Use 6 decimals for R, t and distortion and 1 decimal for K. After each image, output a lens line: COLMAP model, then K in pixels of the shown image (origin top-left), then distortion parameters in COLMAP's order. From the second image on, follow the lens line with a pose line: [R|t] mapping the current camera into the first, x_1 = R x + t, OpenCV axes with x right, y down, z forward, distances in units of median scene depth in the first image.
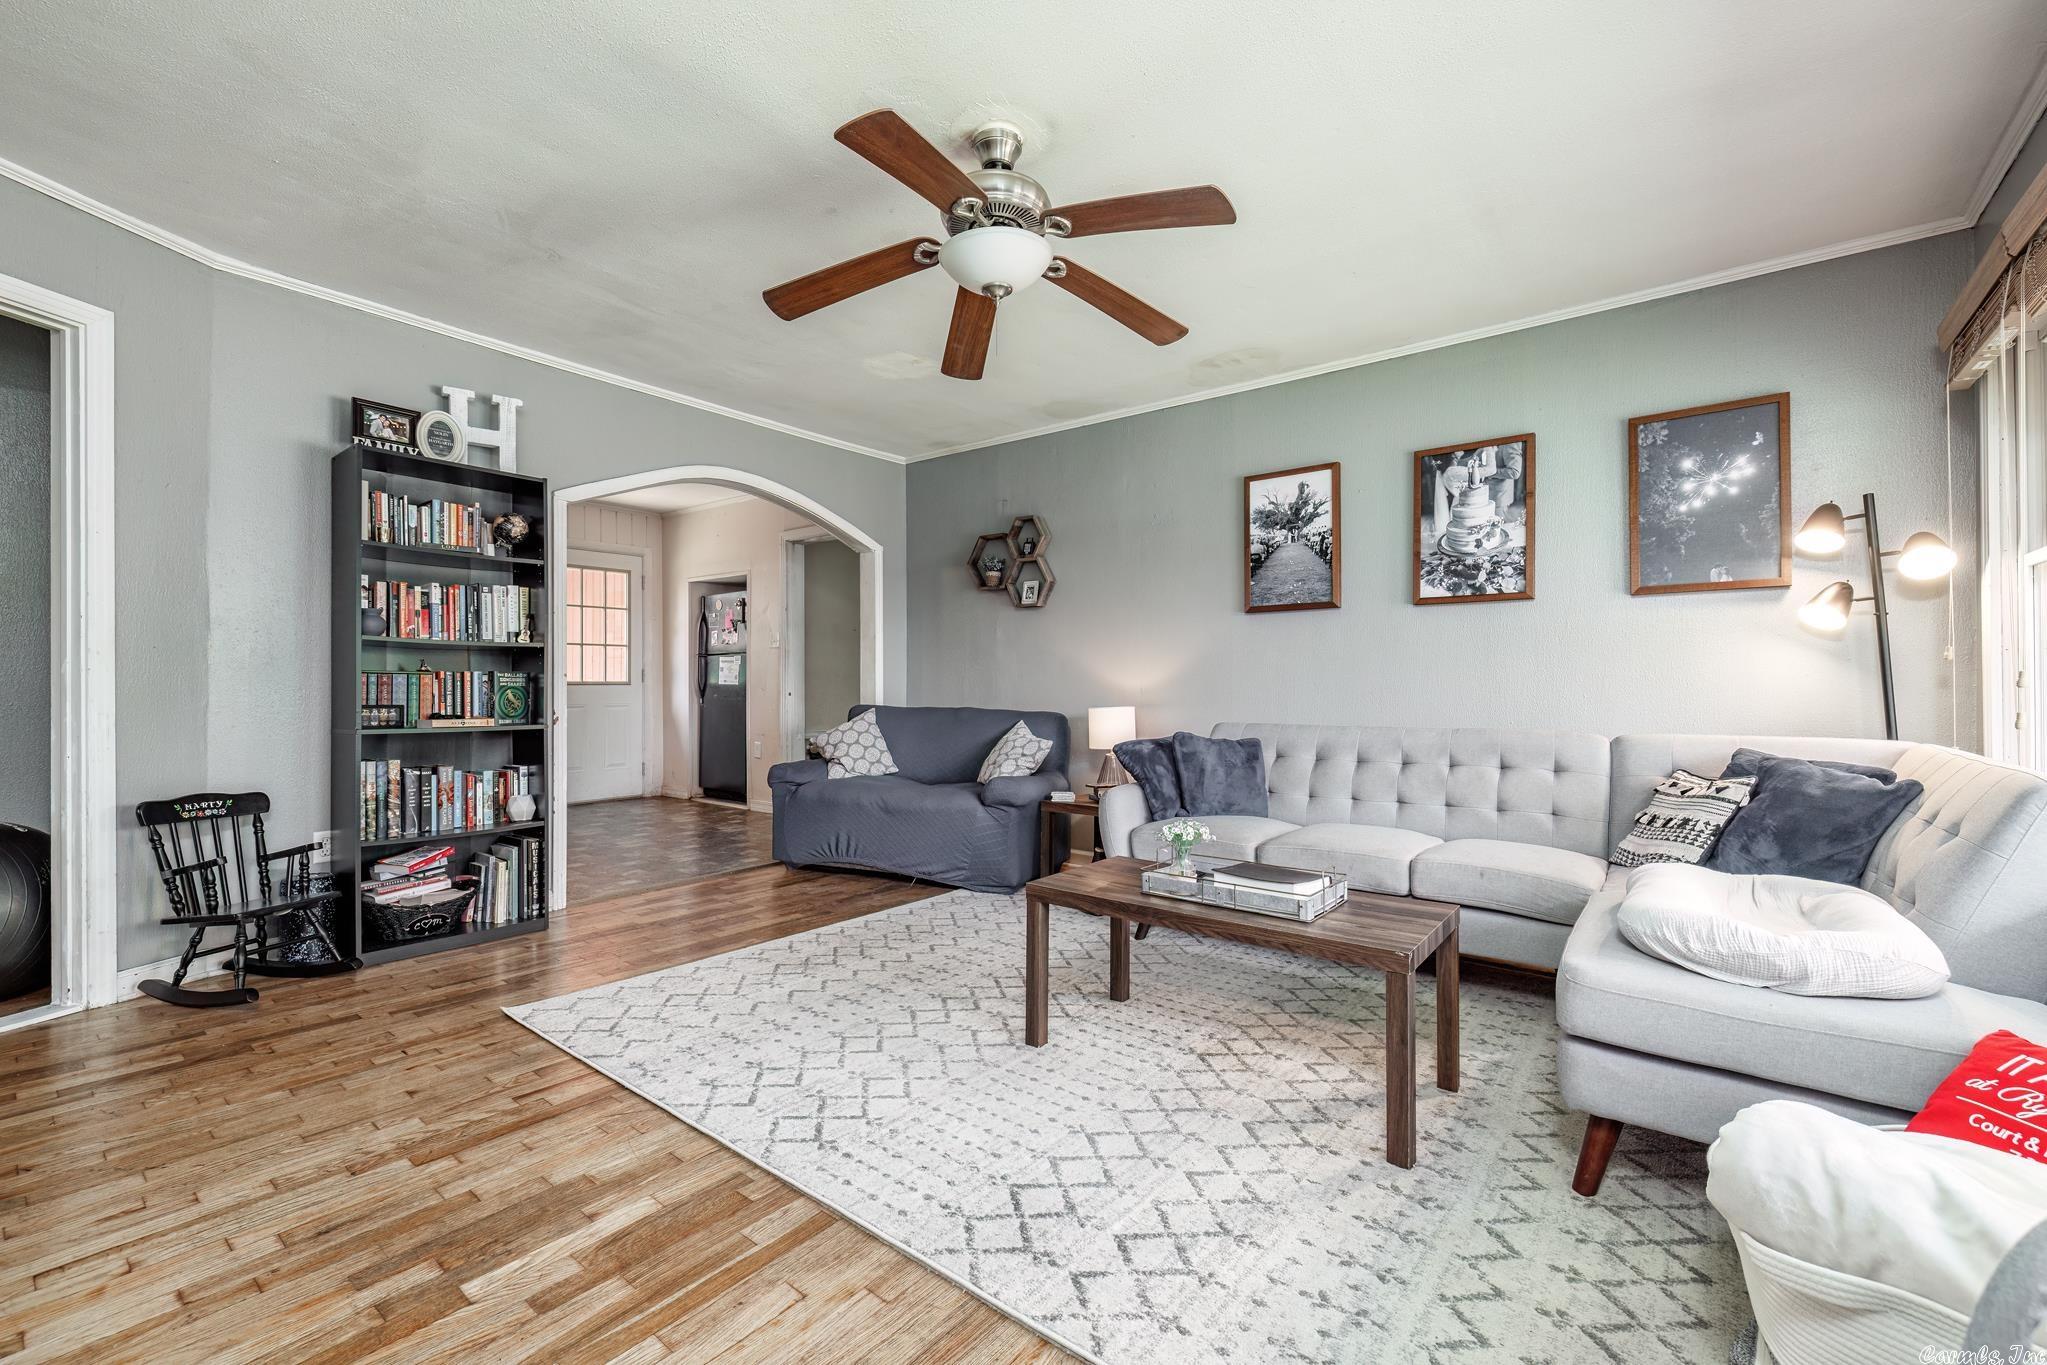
lens RADIAL K [[862.8, 0, 997.0], [0, 862.8, 687.4], [0, 0, 1]] dist [0.000045, 0.000556]
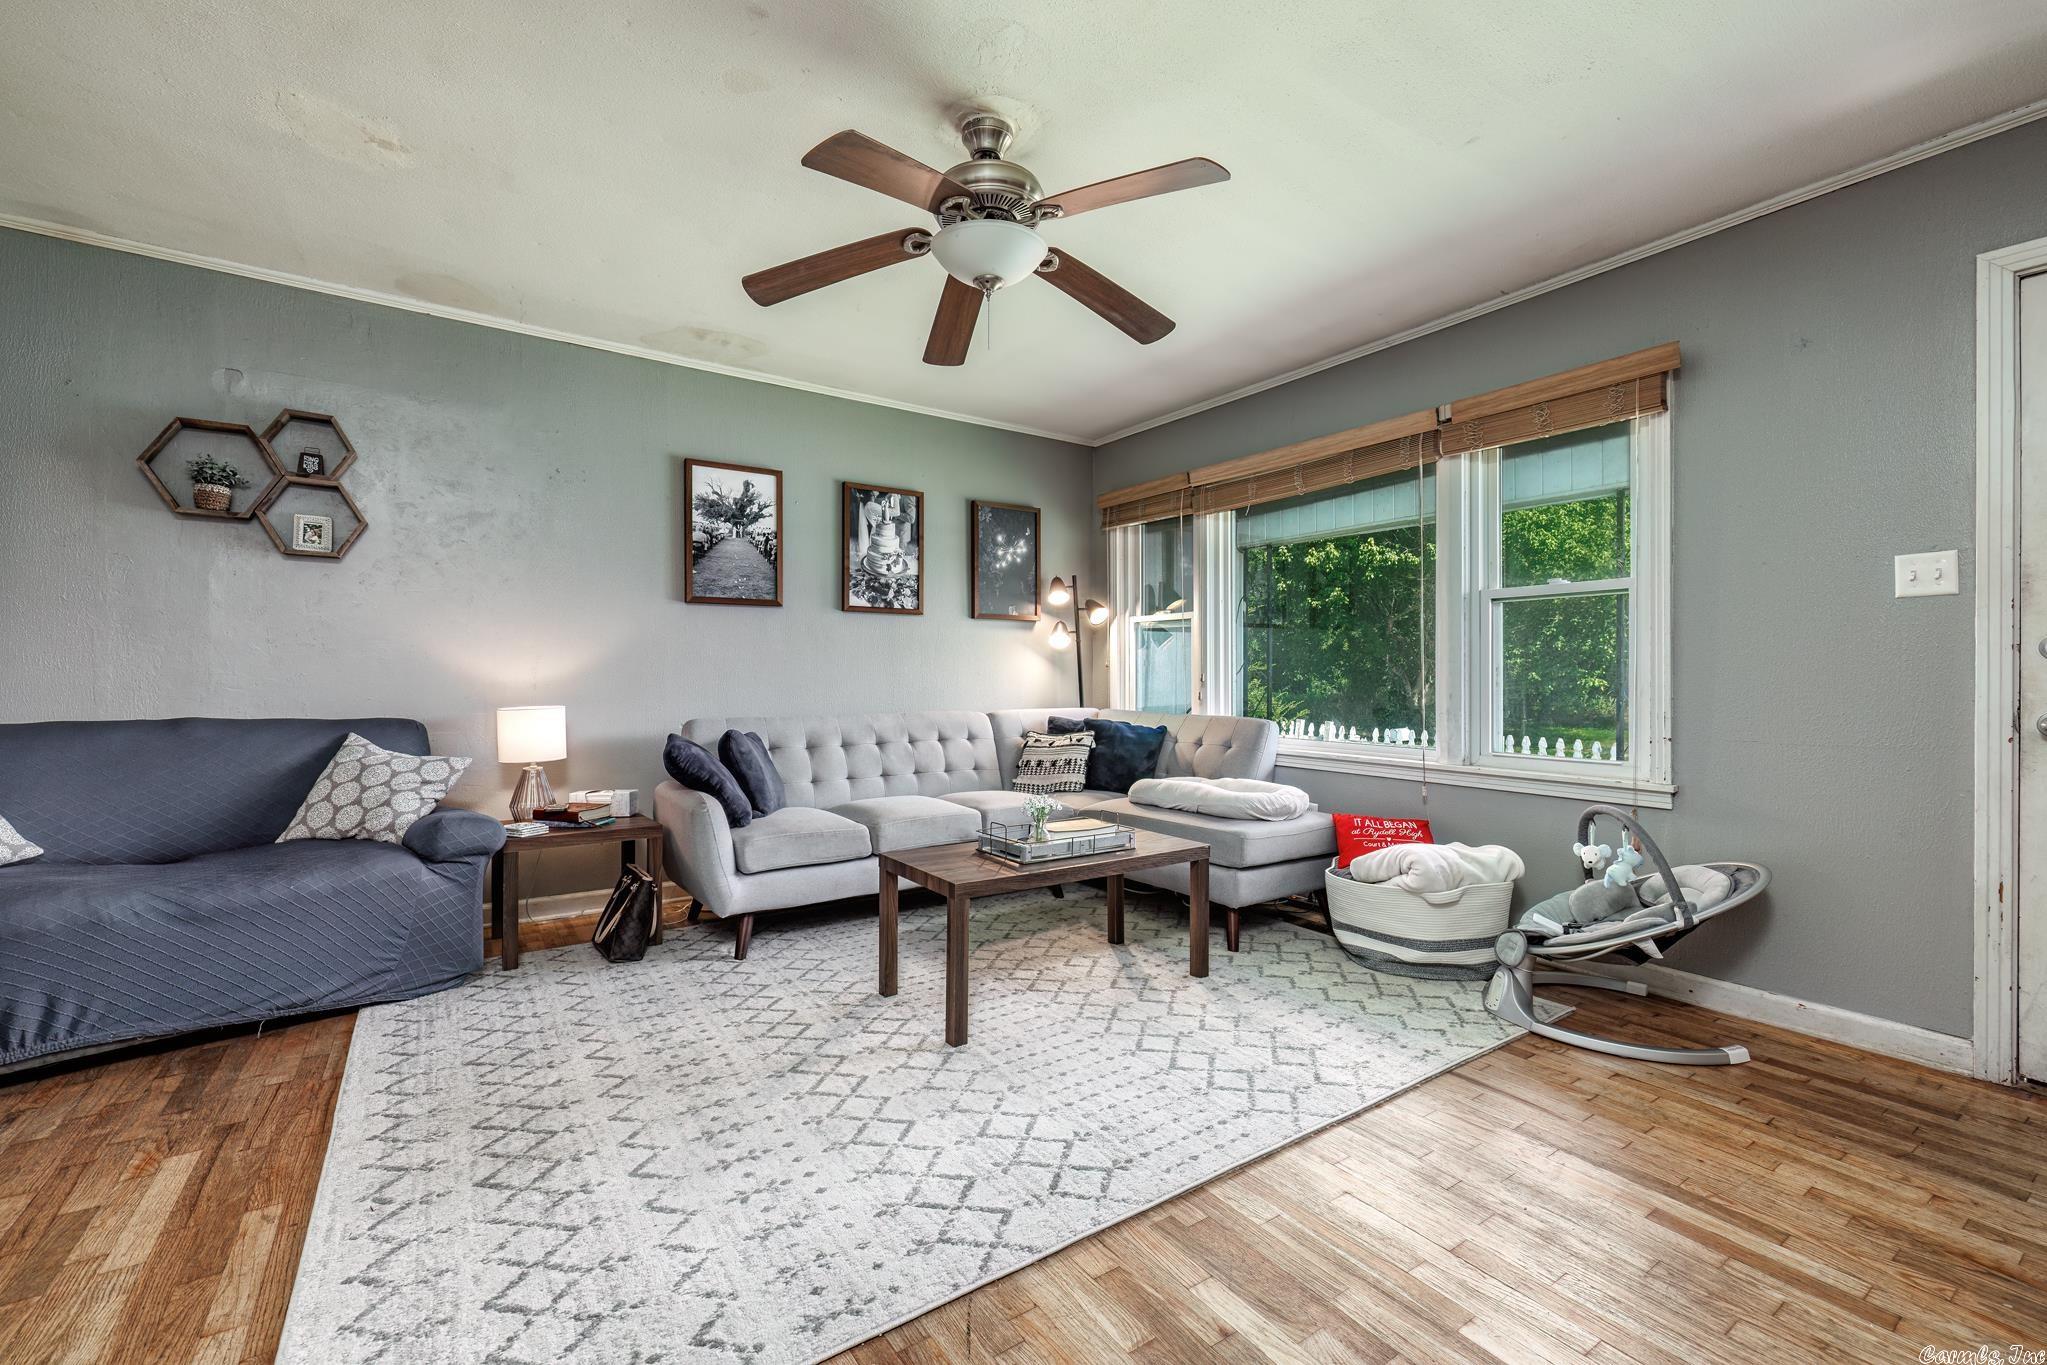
lens RADIAL K [[862.8, 0, 1033.7], [0, 862.8, 676.6], [0, 0, 1]] dist [0.000045, 0.000556]
pose [[0.275714, -0.000346, 0.961240, -0.667008], [-0.000604, 1.000000, 0.000534, -0.007104], [-0.961240, -0.000728, 0.275713, 0.483656]]
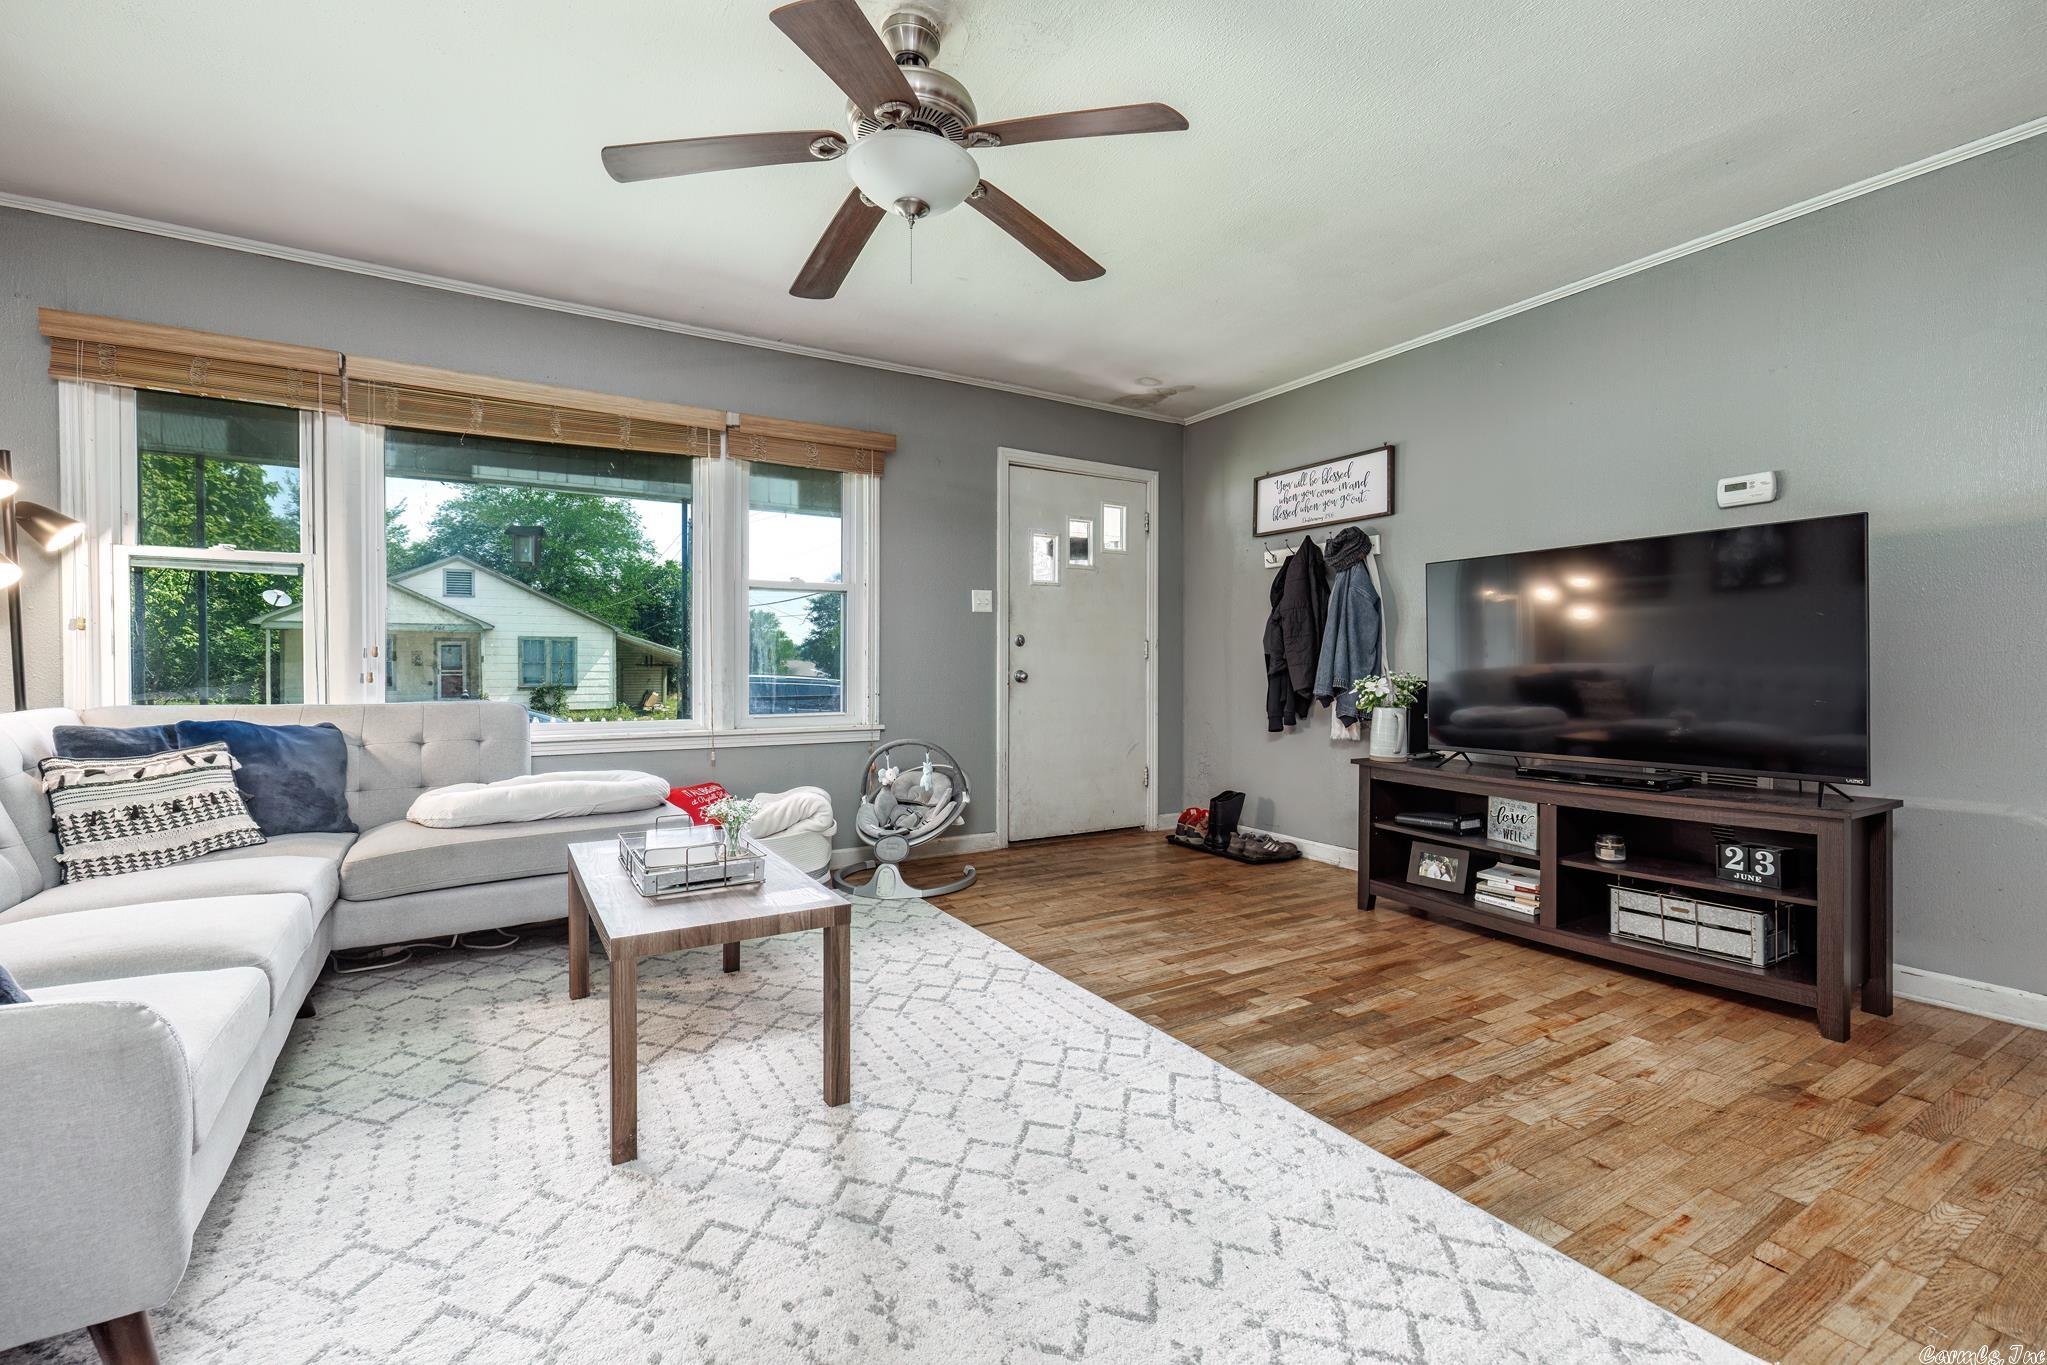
lens RADIAL K [[862.8, 0, 1003.4], [0, 862.8, 675.3], [0, 0, 1]] dist [0.000045, 0.000556]
pose [[-0.940214, -0.011616, 0.340386, -0.278797], [-0.005006, 0.999782, 0.020289, -0.001343], [-0.340547, 0.017372, -0.940067, 1.281529]]
